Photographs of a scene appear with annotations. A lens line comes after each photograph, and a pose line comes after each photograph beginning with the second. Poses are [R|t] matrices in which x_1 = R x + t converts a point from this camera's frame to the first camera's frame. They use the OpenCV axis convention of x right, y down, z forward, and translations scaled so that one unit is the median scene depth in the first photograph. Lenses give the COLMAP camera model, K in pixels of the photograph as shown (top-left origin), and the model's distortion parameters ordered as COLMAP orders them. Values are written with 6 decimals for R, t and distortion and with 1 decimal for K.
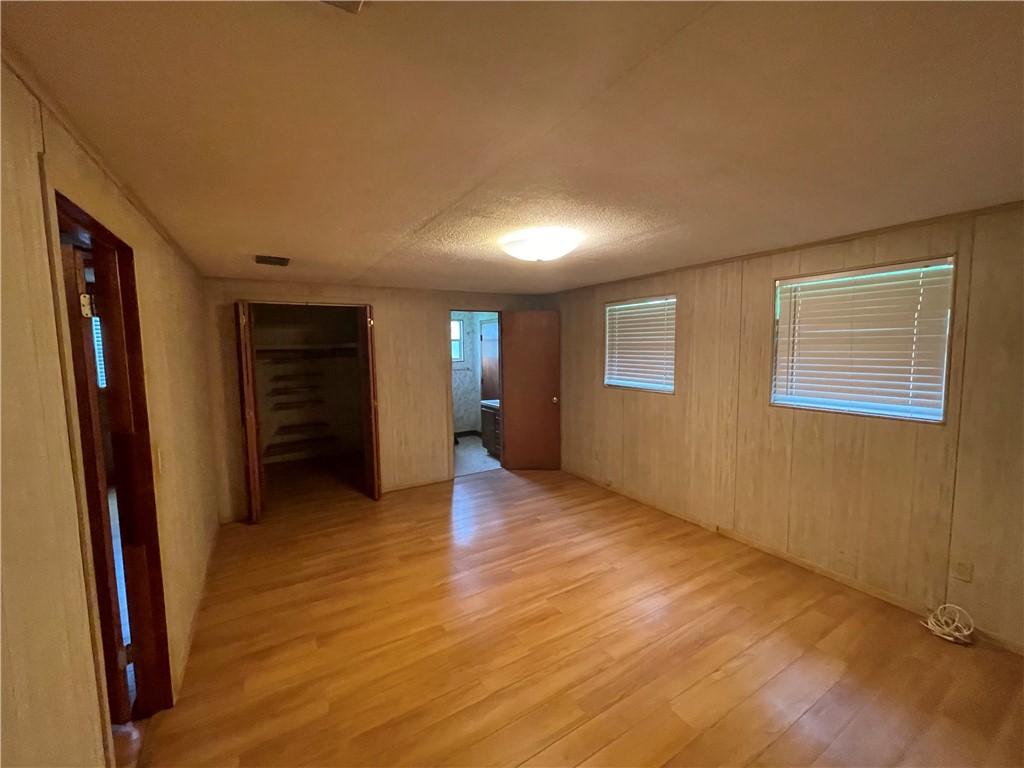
lens RADIAL K [[415.0, 0, 510.3], [0, 415.0, 380.7], [0, 0, 1]] dist [0.001150, -0.000347]
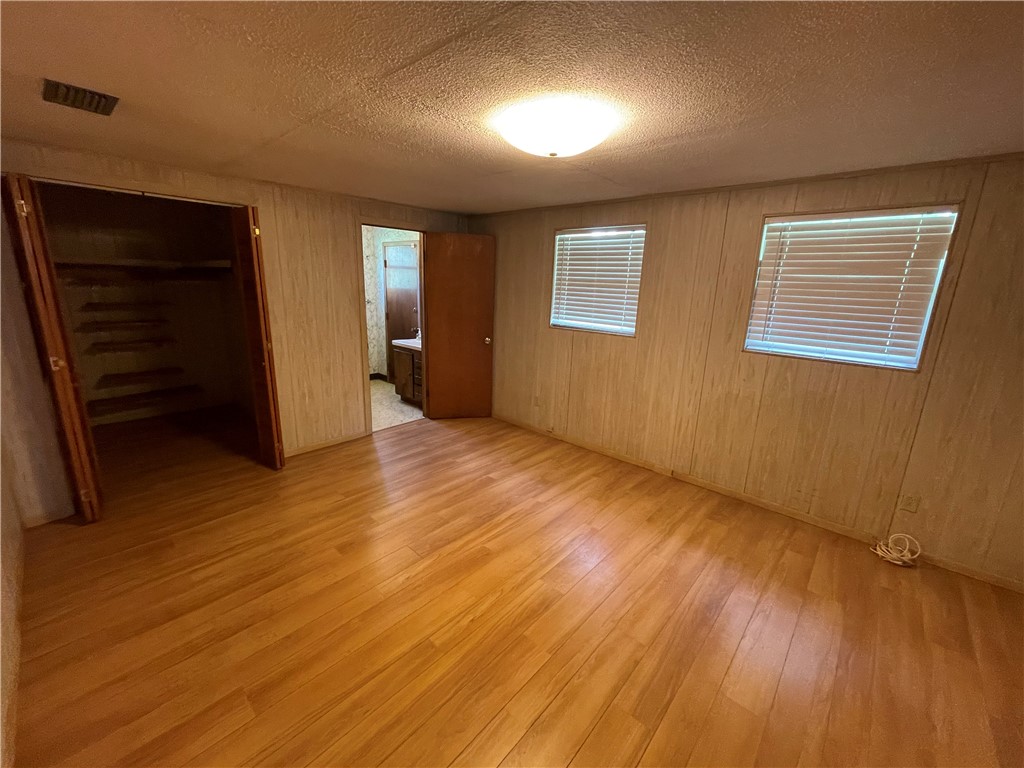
lens RADIAL K [[415.0, 0, 510.6], [0, 415.0, 380.1], [0, 0, 1]] dist [0.001150, -0.000347]
pose [[0.955903, -0.024280, 0.292677, -0.176279], [-0.021438, 0.988149, 0.151994, -0.009101], [-0.292899, -0.151566, 0.944054, 0.221920]]
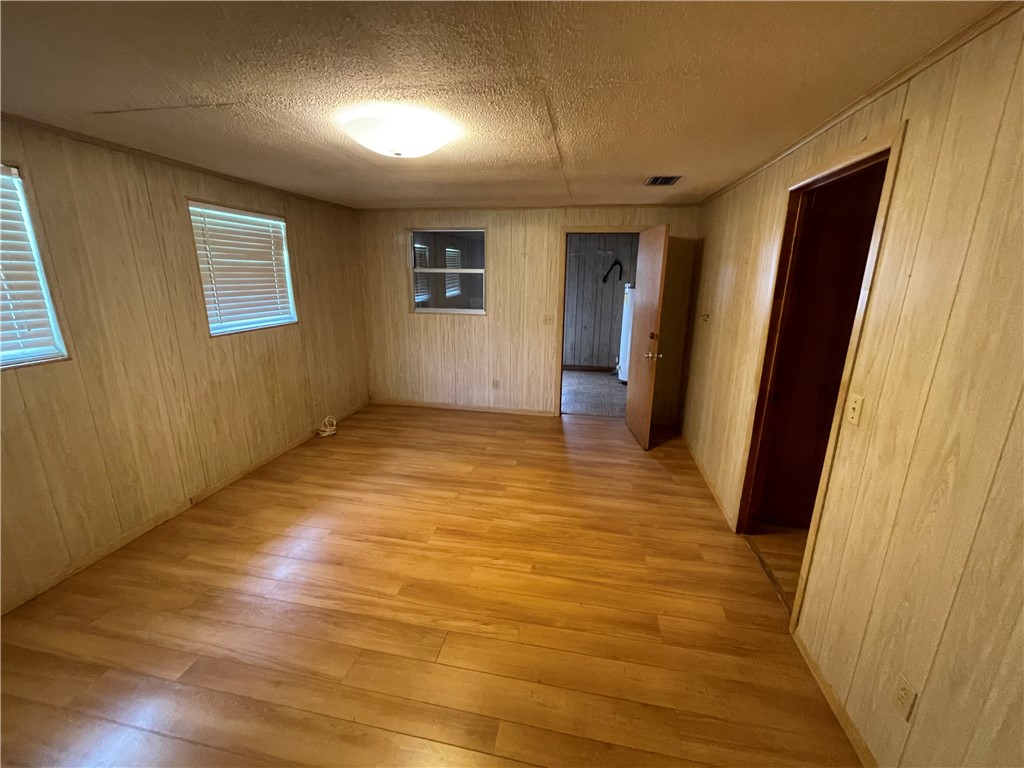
lens RADIAL K [[415.0, 0, 507.3], [0, 415.0, 380.7], [0, 0, 1]] dist [0.001150, -0.000347]
pose [[-0.744276, -0.156699, 0.649229, -0.508412], [0.058808, 0.952934, 0.297419, -0.086171], [-0.665278, 0.259542, -0.700031, 1.198975]]
